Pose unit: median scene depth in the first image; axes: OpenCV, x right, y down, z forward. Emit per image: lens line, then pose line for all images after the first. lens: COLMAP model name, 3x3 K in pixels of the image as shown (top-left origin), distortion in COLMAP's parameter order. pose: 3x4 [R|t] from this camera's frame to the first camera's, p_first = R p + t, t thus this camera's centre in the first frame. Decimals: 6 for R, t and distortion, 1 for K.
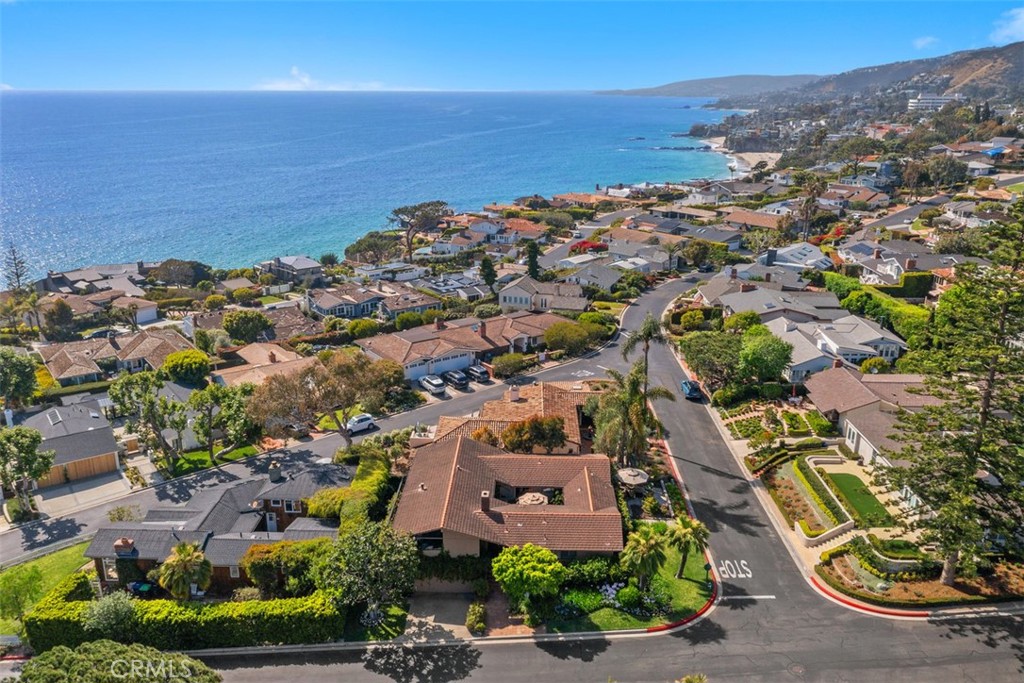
lens RADIAL K [[811.5, 0, 512.0], [0, 811.5, 341.5], [0, 0, 1]] dist [-0.009051, 0.000725]
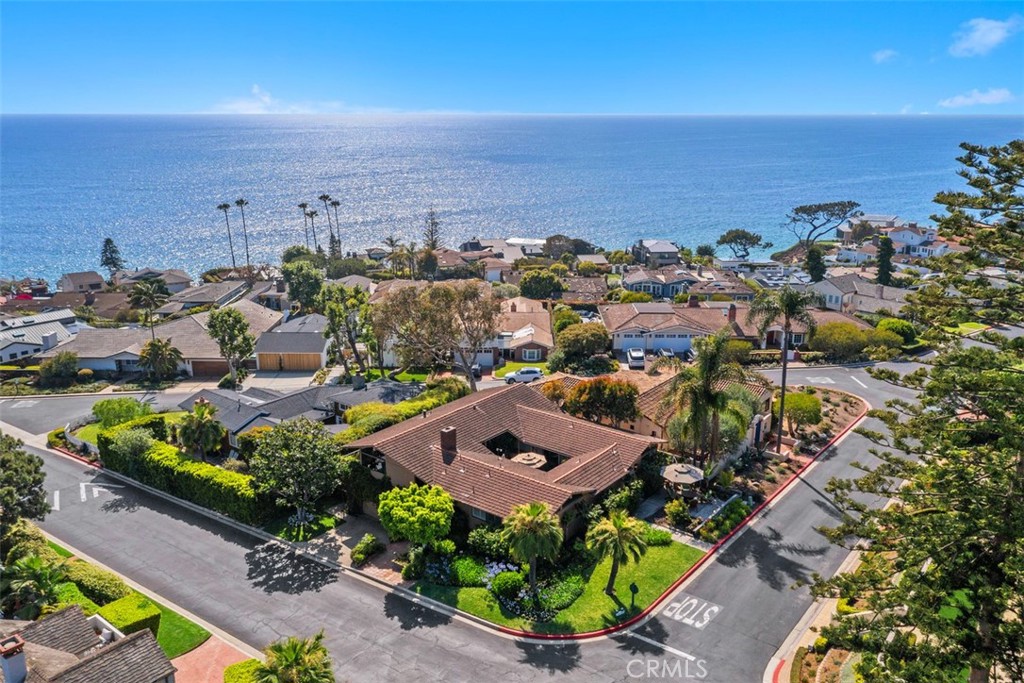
lens RADIAL K [[811.5, 0, 512.0], [0, 811.5, 341.5], [0, 0, 1]] dist [-0.009051, 0.000725]
pose [[0.798632, 0.157296, -0.580901, 0.507271], [-0.175775, 0.984117, 0.024820, 0.060789], [0.575578, 0.082285, 0.813596, 0.317322]]
